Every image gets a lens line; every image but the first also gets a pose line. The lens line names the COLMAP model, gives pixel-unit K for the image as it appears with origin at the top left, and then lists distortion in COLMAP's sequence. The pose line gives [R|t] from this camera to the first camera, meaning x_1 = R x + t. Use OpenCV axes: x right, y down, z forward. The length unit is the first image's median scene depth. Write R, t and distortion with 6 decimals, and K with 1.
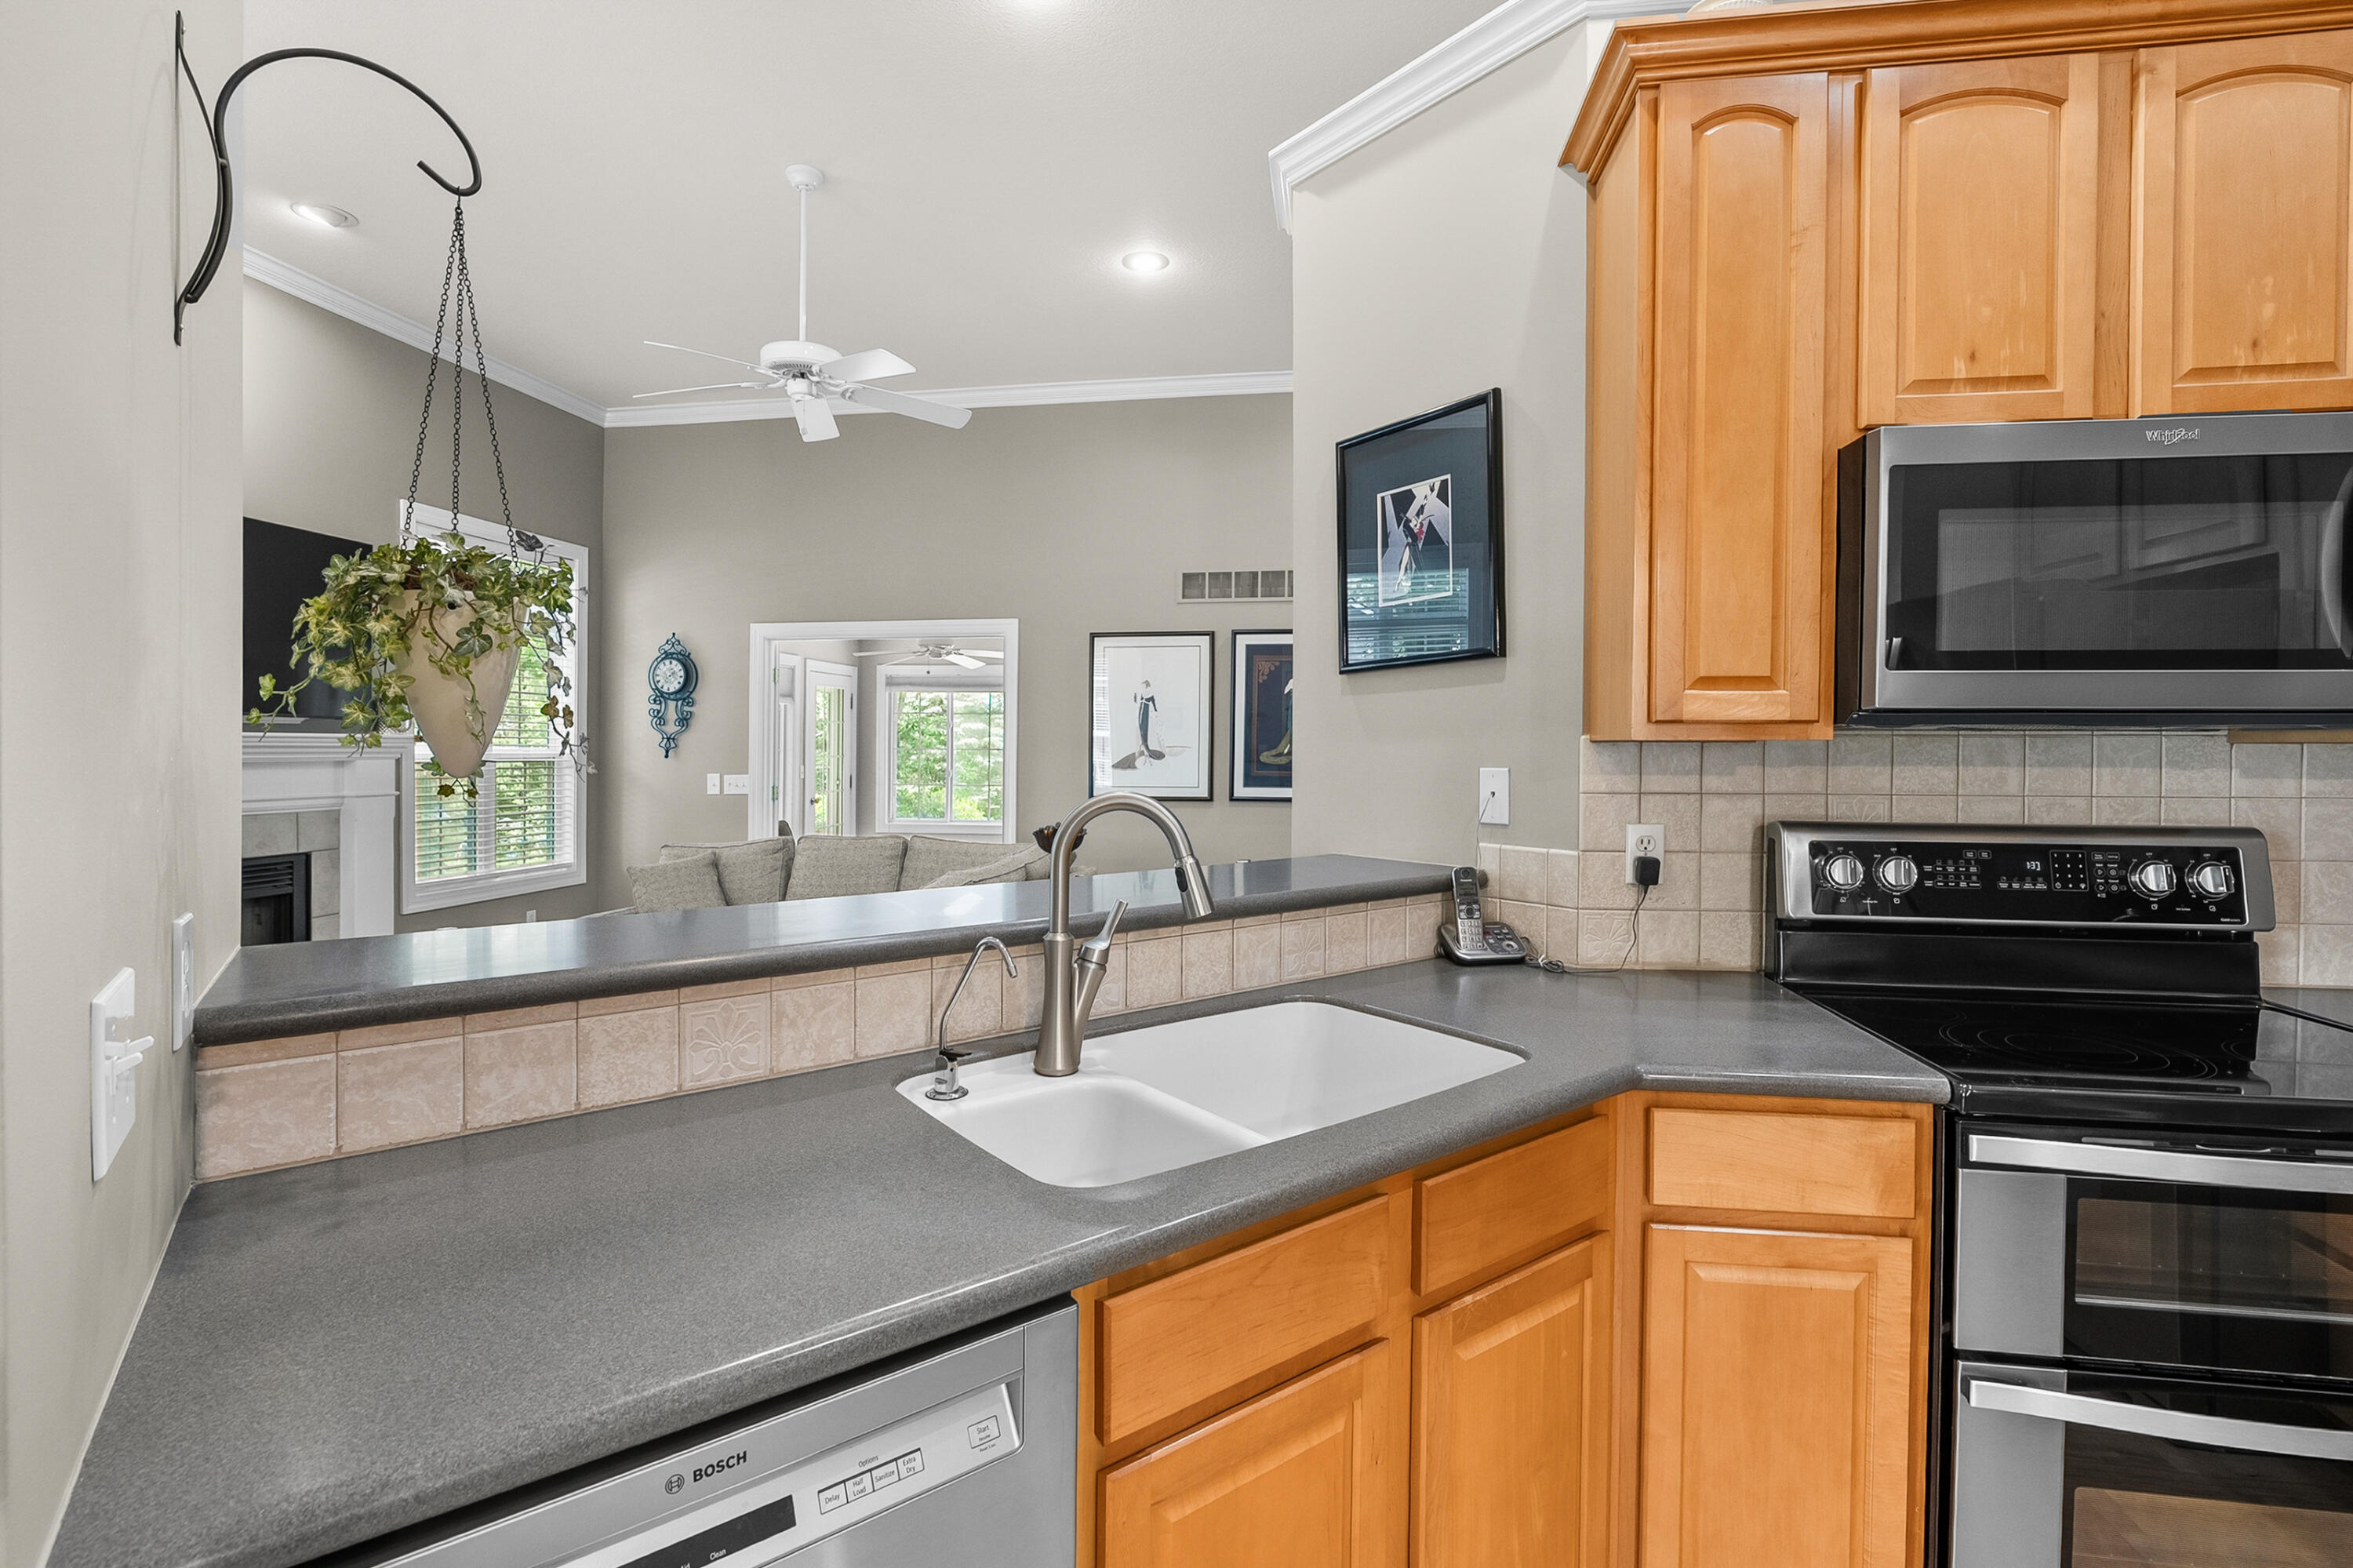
lens RADIAL K [[1059.6, 0, 1173.1], [0, 1059.6, 743.3], [0, 0, 1]] dist [0.000005, -0.000175]
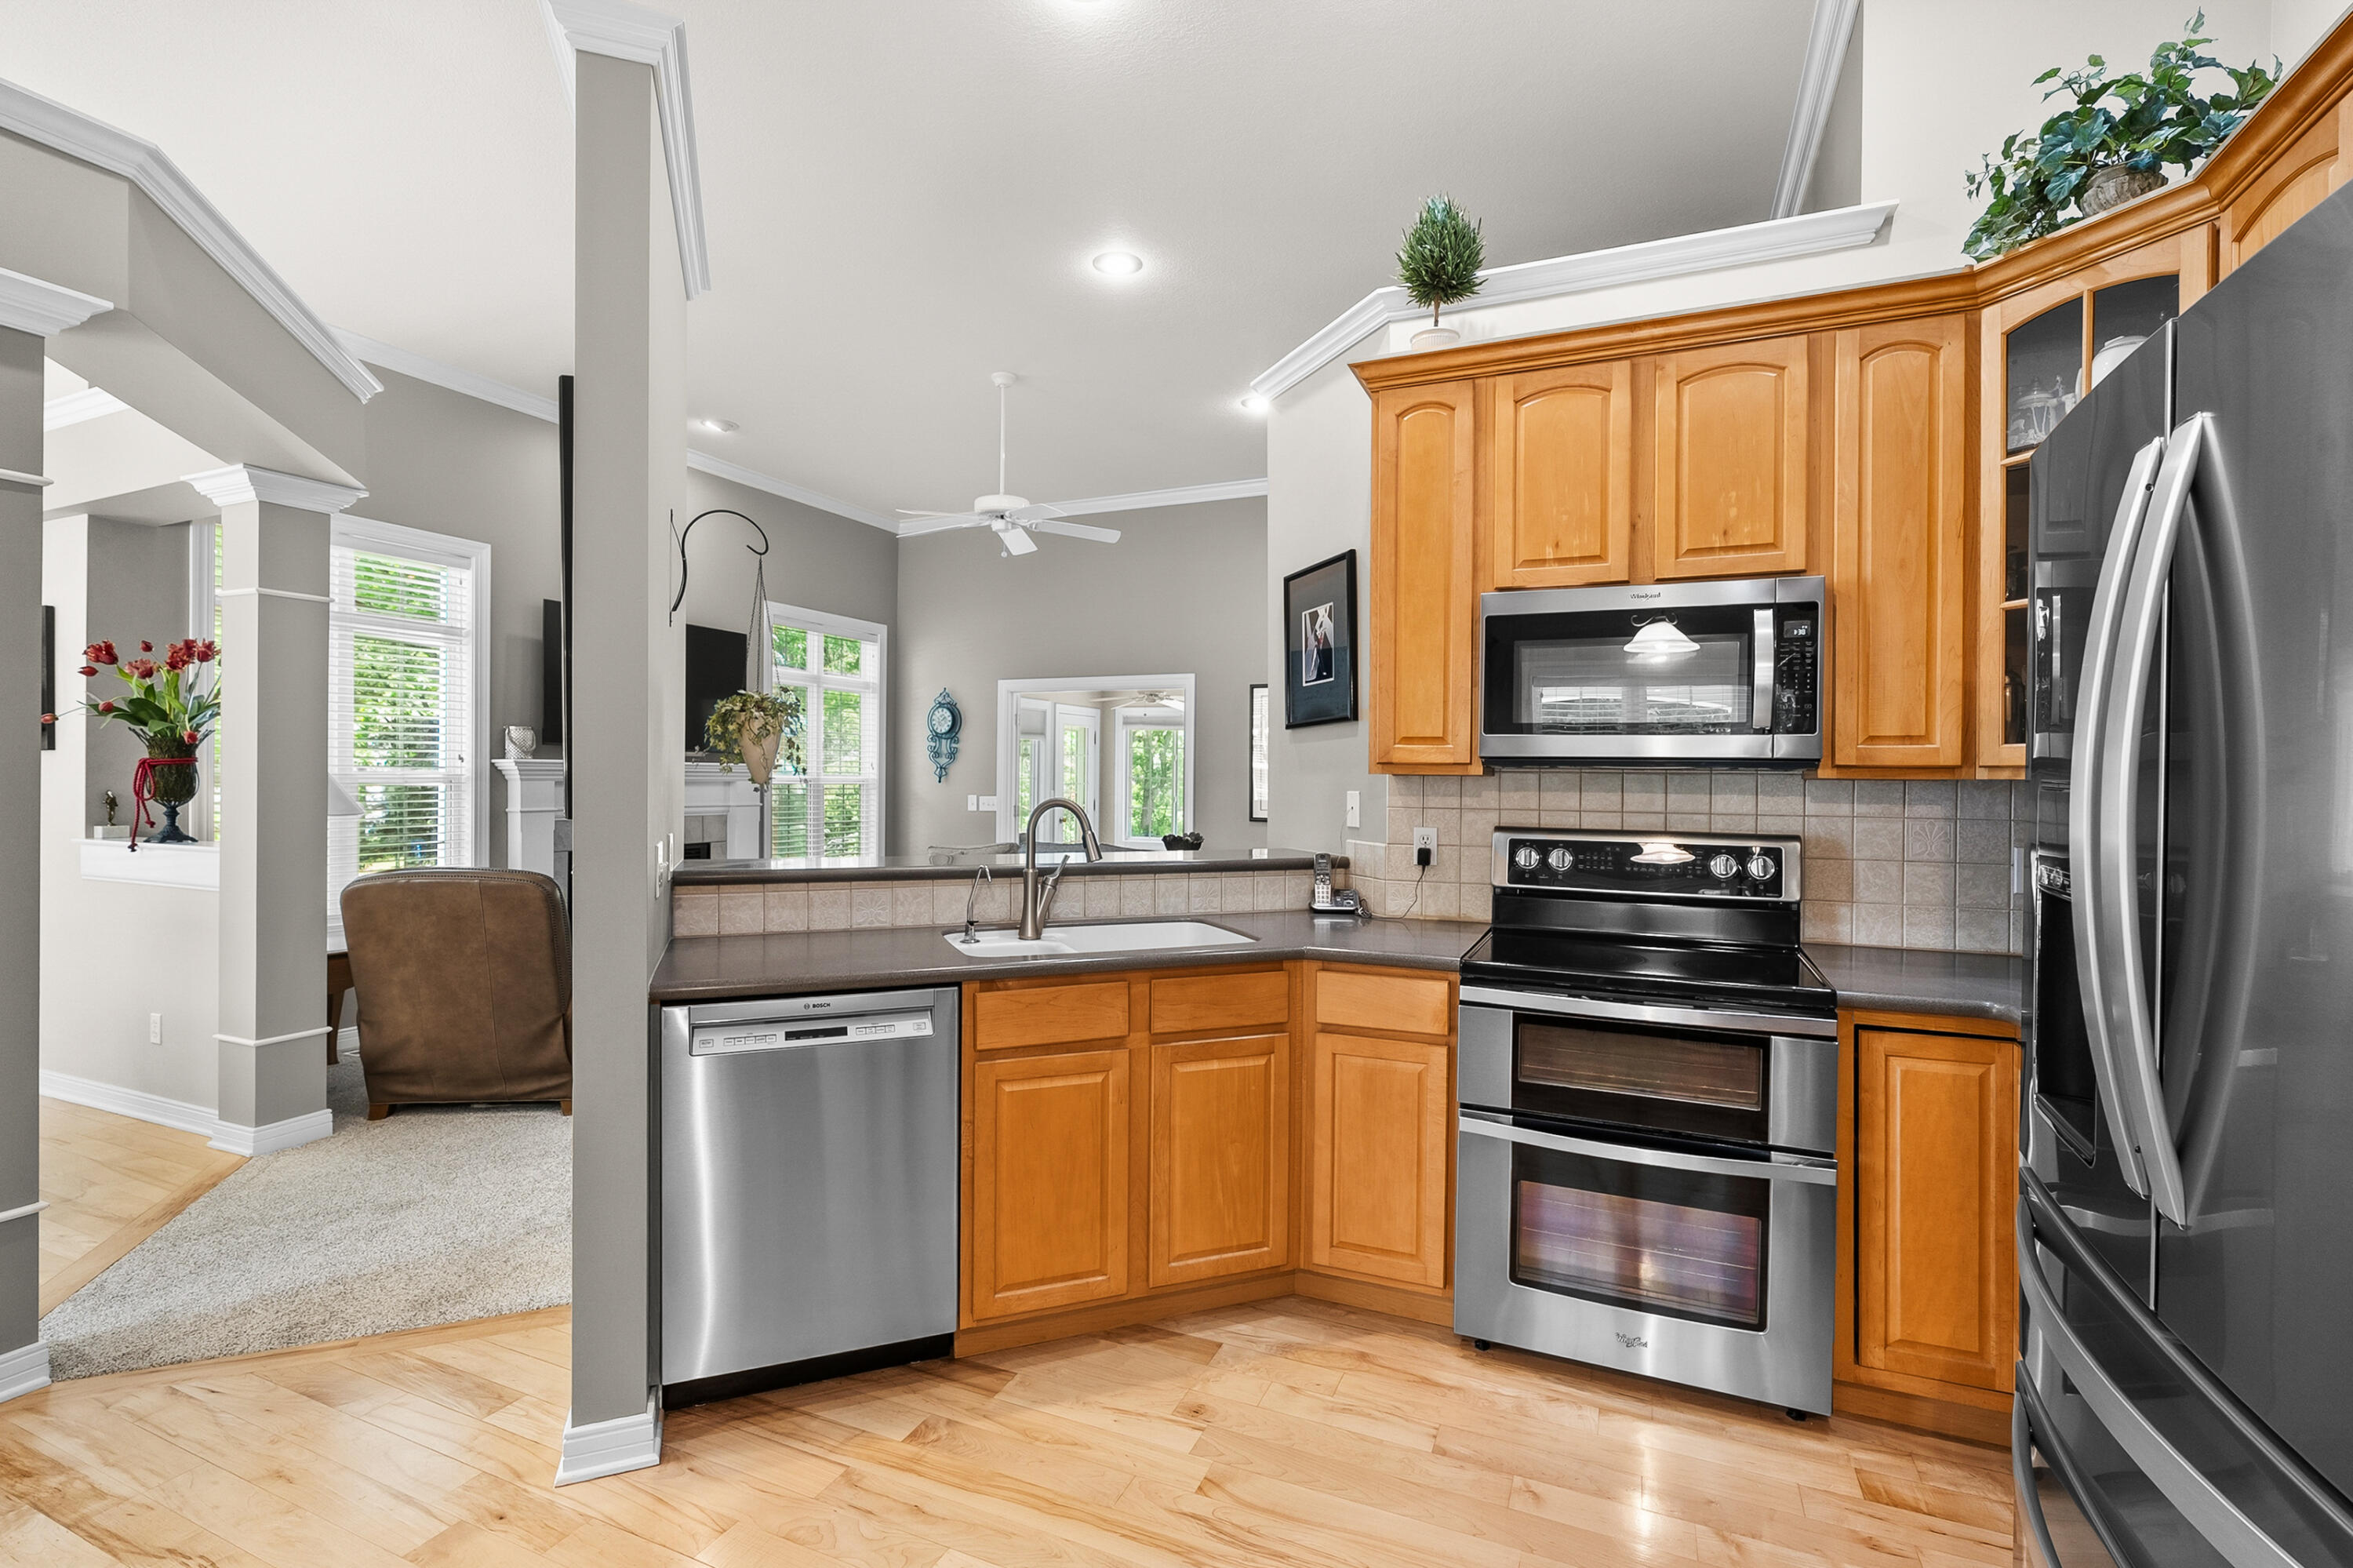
lens RADIAL K [[1053.4, 0, 1176.5], [0, 1053.4, 784.0], [0, 0, 1]] dist [-0.000861, -0.000068]
pose [[0.964286, 0.010606, -0.264652, 0.543574], [-0.008193, 0.999914, 0.010219, -0.001655], [0.264738, -0.007686, 0.964290, -0.664087]]
